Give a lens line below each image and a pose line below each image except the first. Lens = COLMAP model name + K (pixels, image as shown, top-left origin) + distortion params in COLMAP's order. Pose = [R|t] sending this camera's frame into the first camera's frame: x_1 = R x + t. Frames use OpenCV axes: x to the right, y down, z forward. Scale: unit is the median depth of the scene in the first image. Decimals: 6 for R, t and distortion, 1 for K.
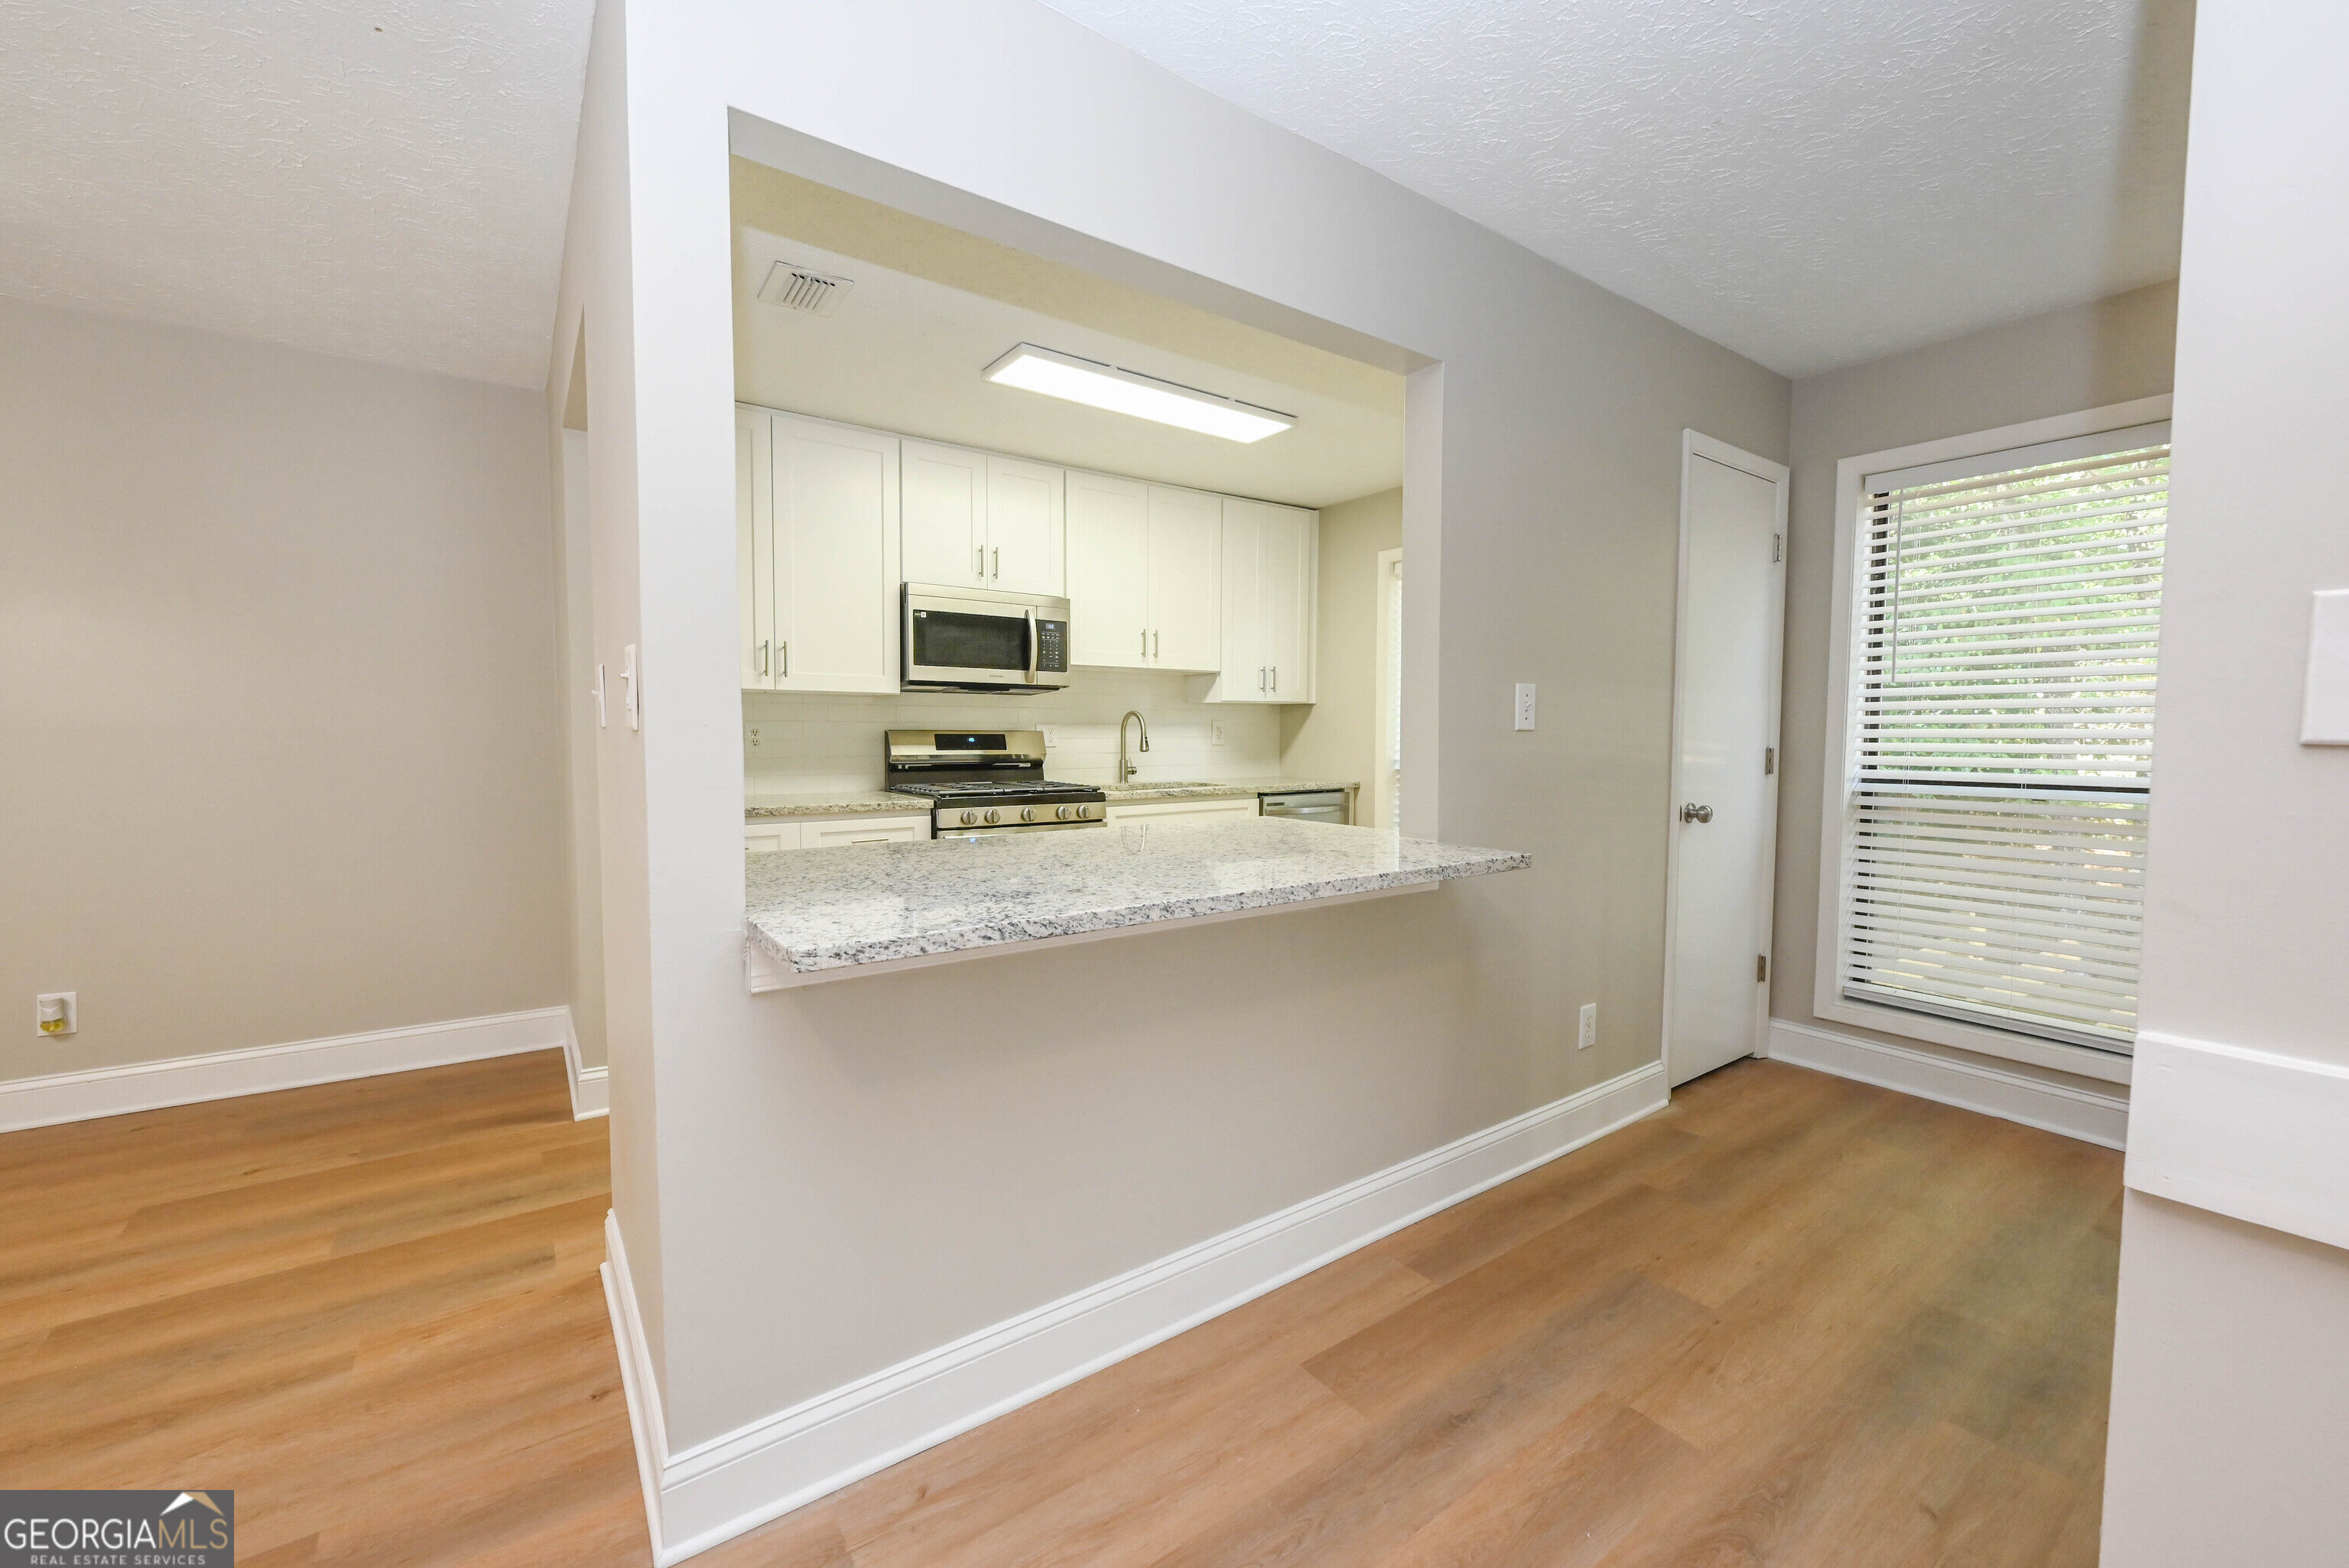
lens RADIAL K [[928.2, 0, 1168.4], [0, 928.2, 786.9], [0, 0, 1]] dist [-0.002955, -0.000234]
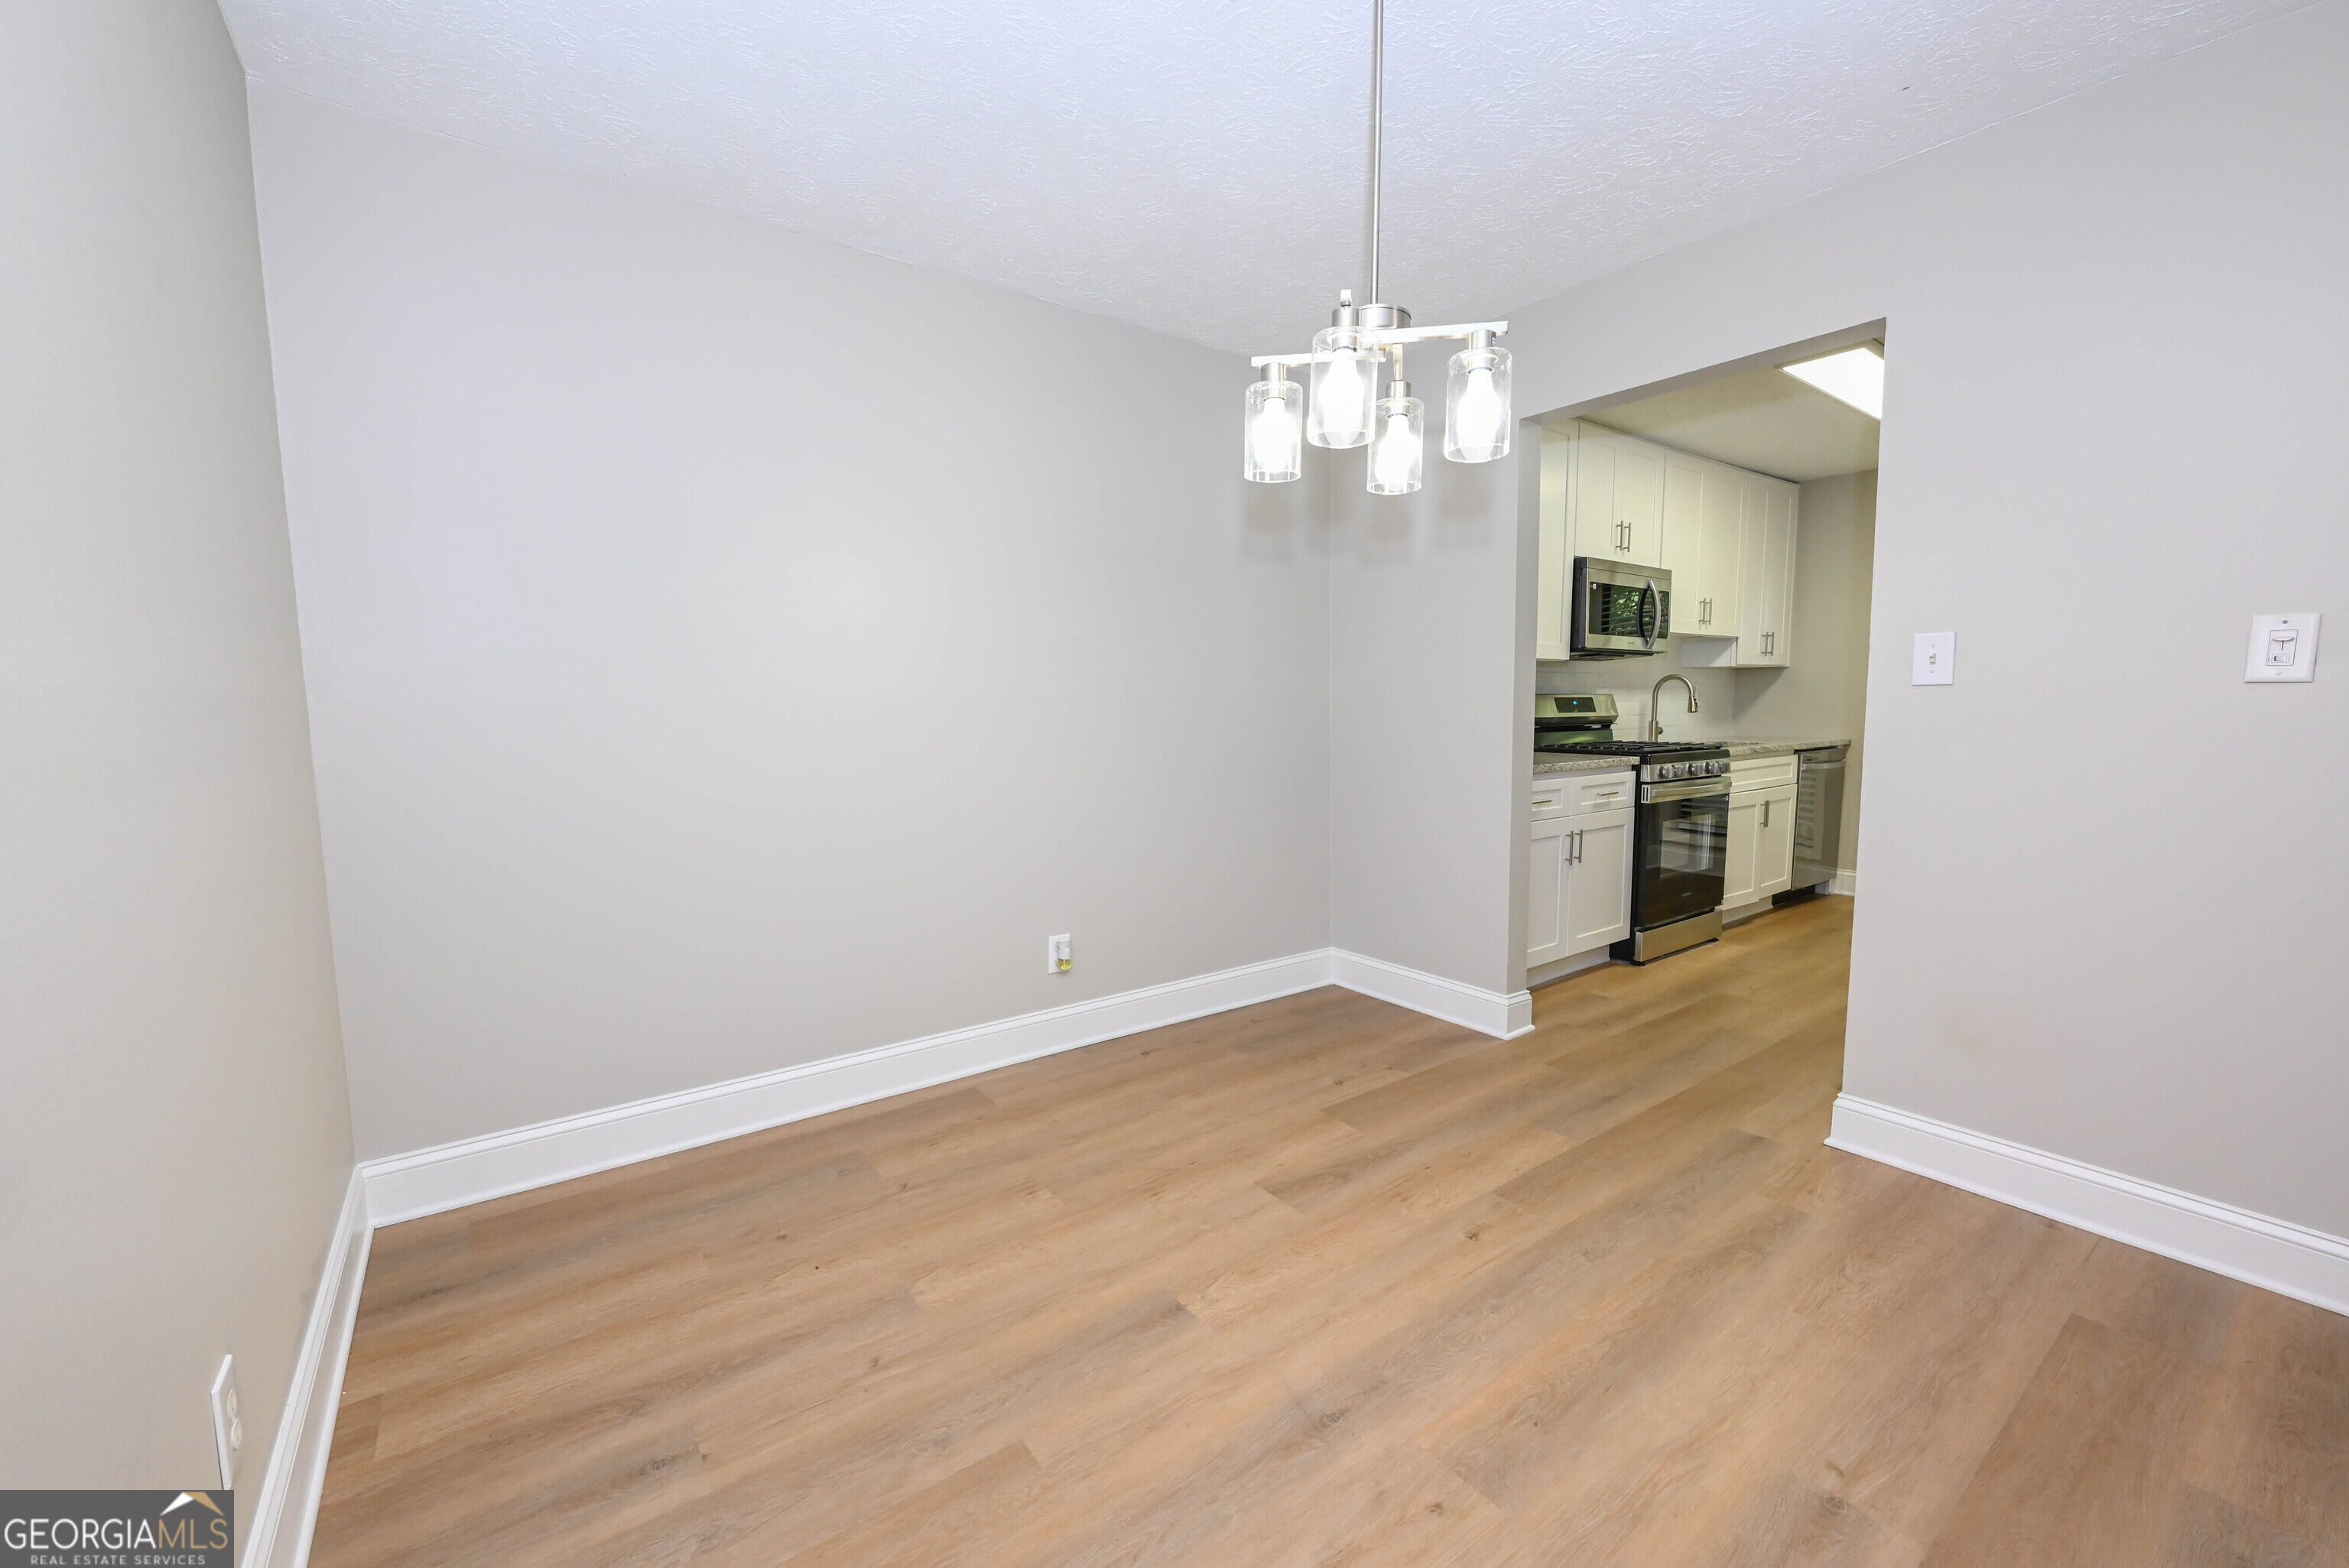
lens RADIAL K [[932.5, 0, 1173.5], [0, 932.5, 786.7], [0, 0, 1]] dist [0.000739, 0.000098]
pose [[0.999803, -0.013511, 0.014543, -0.744975], [0.013060, 0.999444, 0.030689, 0.007933], [-0.014950, -0.030493, 0.999423, -0.085423]]
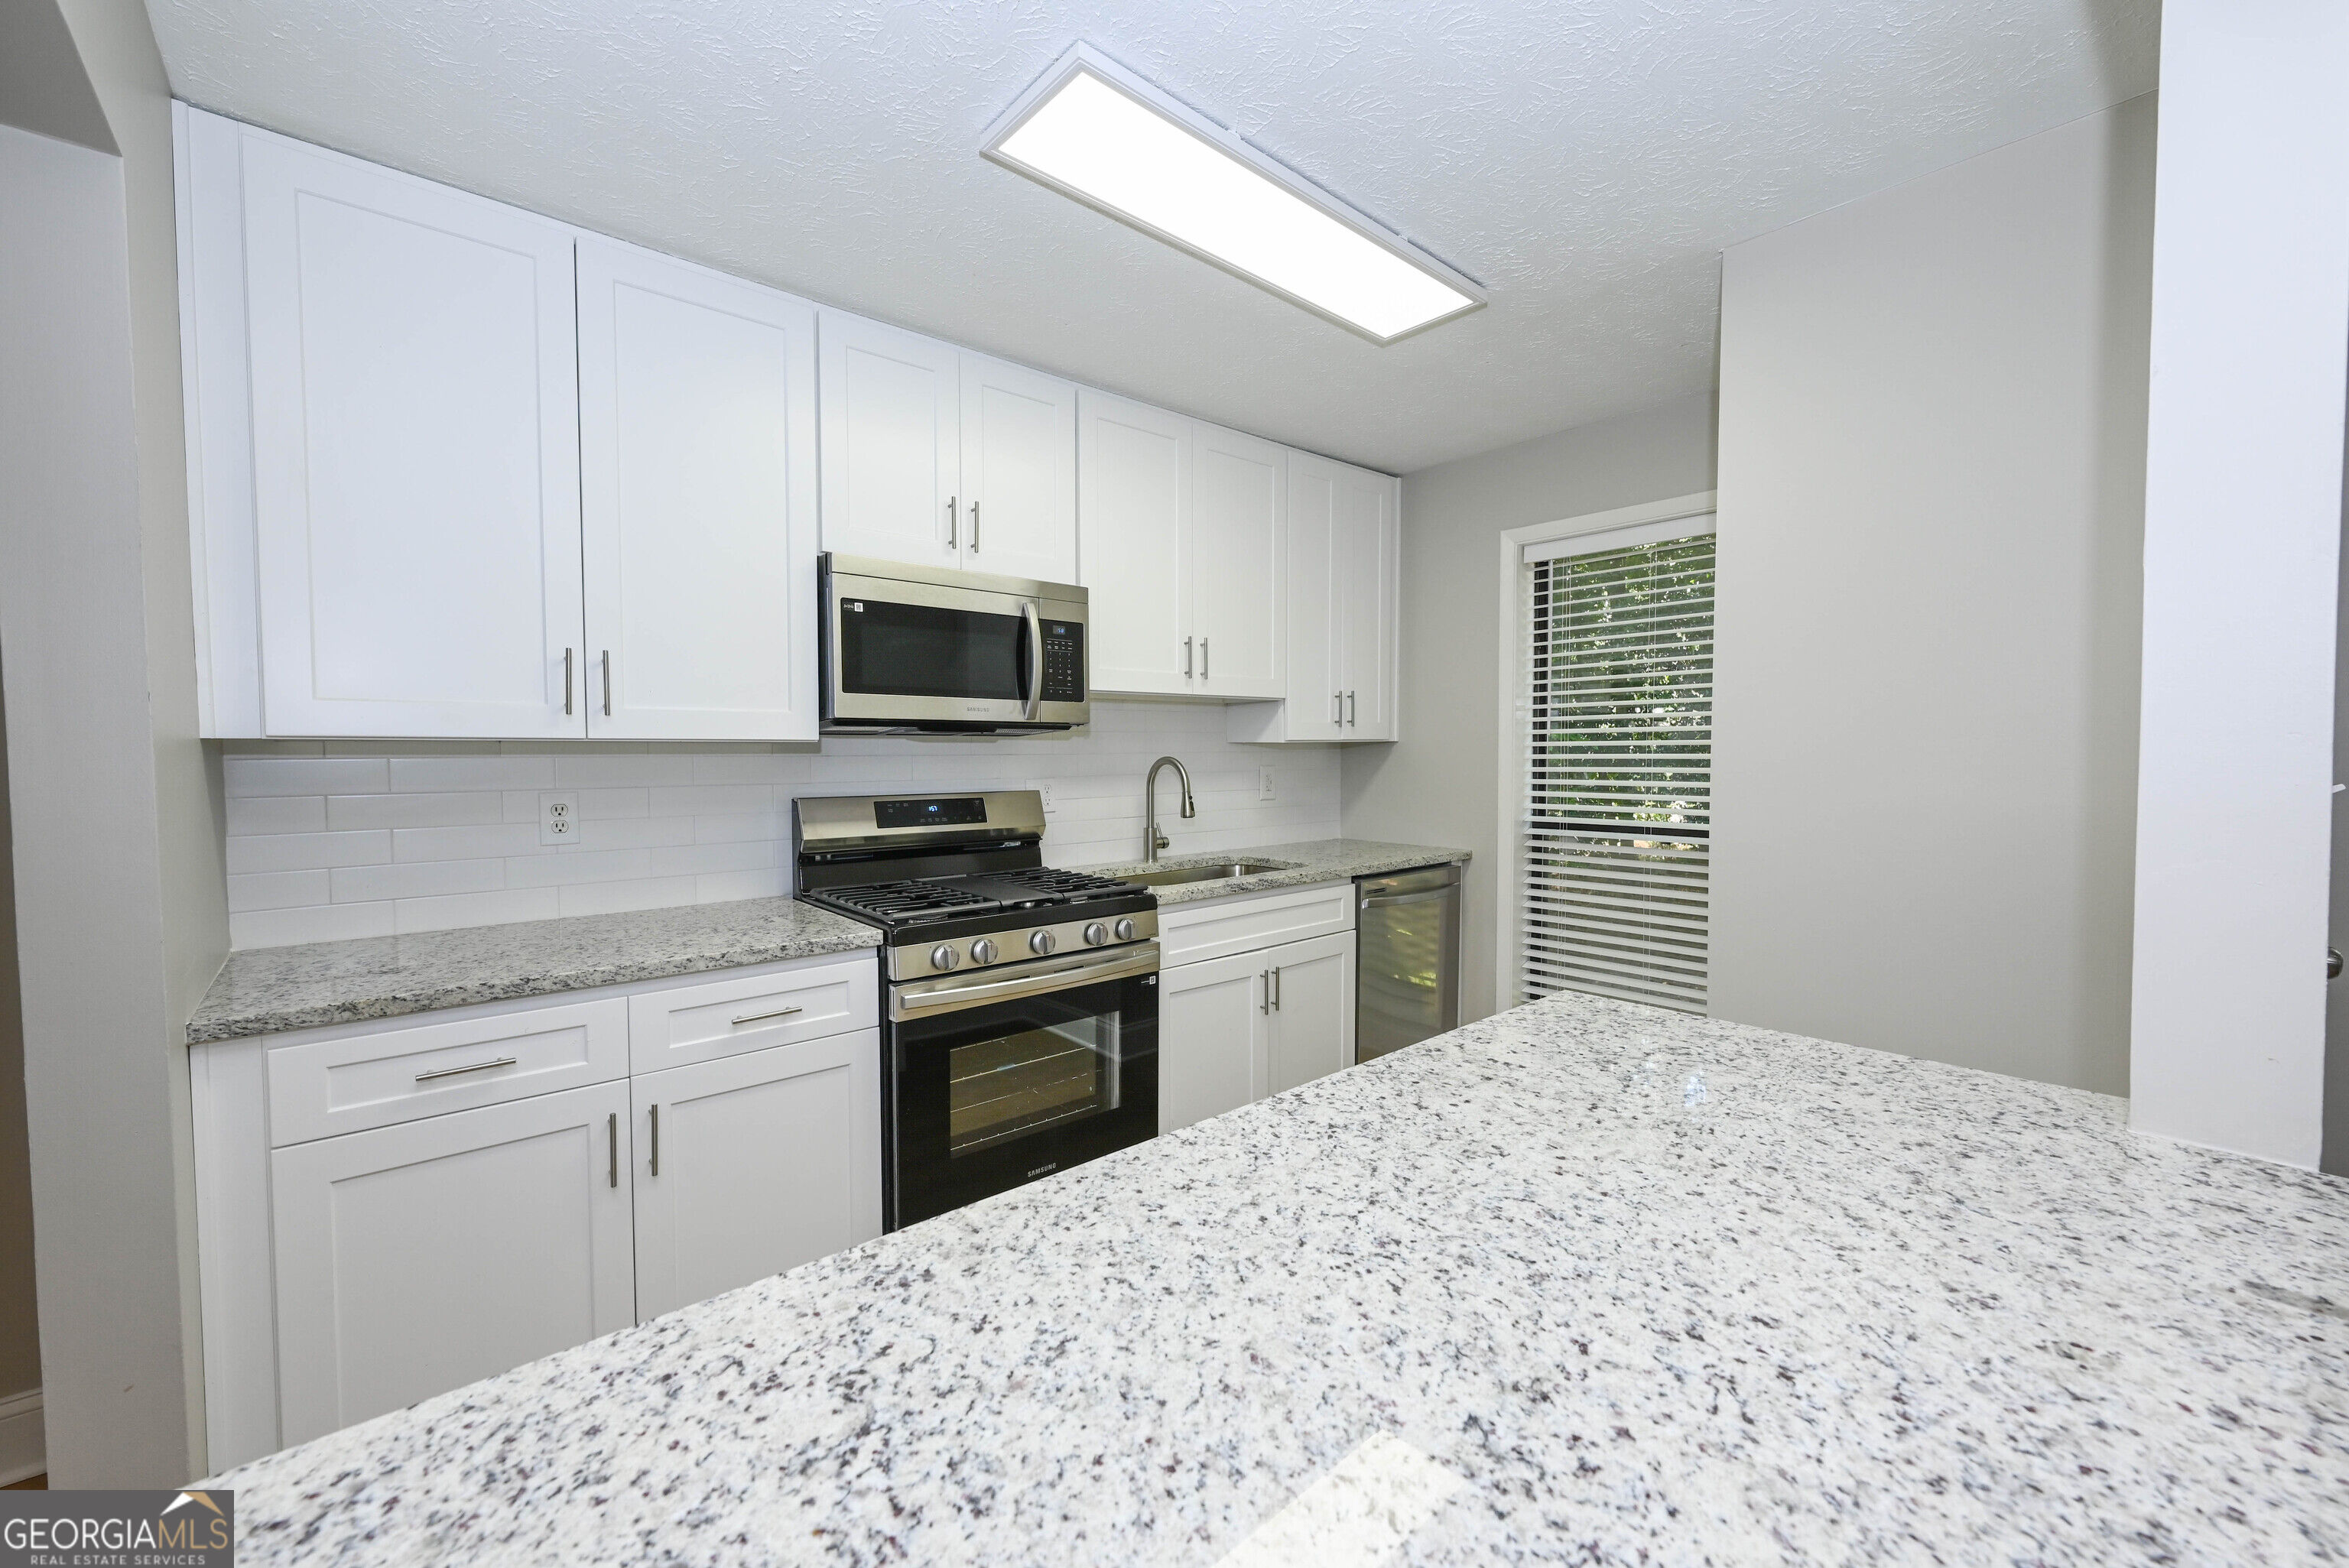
lens RADIAL K [[930.6, 0, 1160.4], [0, 930.6, 786.4], [0, 0, 1]] dist [0.000679, 0.000057]
pose [[0.996460, -0.010623, 0.083398, -0.117740], [0.012427, 0.999699, -0.021148, -0.054227], [-0.083148, 0.022110, 0.996292, 0.379117]]
